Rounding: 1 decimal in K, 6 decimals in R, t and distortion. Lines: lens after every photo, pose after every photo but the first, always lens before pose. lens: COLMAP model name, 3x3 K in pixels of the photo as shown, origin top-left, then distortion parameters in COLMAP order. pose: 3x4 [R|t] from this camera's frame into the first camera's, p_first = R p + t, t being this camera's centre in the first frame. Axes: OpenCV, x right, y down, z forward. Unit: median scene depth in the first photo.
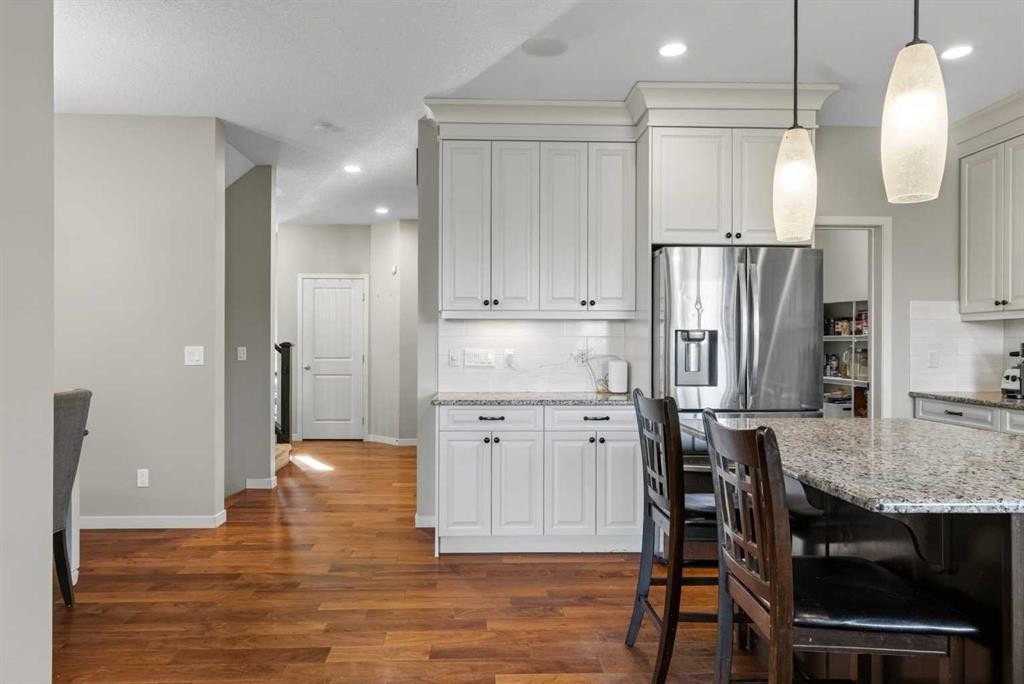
lens RADIAL K [[673.5, 0, 497.0], [0, 673.5, 351.5], [0, 0, 1]] dist [-0.005362, -0.001458]
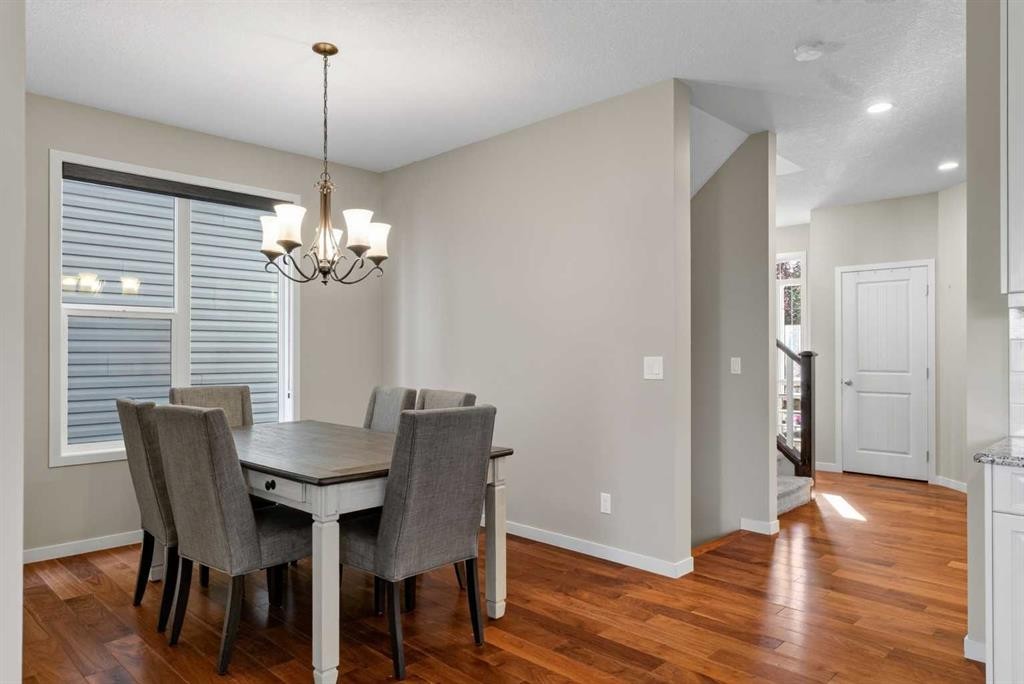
lens RADIAL K [[673.5, 0, 497.0], [0, 673.5, 351.5], [0, 0, 1]] dist [-0.005362, -0.001458]
pose [[0.686082, -0.007025, -0.727490, 0.029582], [-0.003497, 0.999910, -0.012953, -0.002834], [0.727516, 0.011431, 0.685996, 0.267484]]
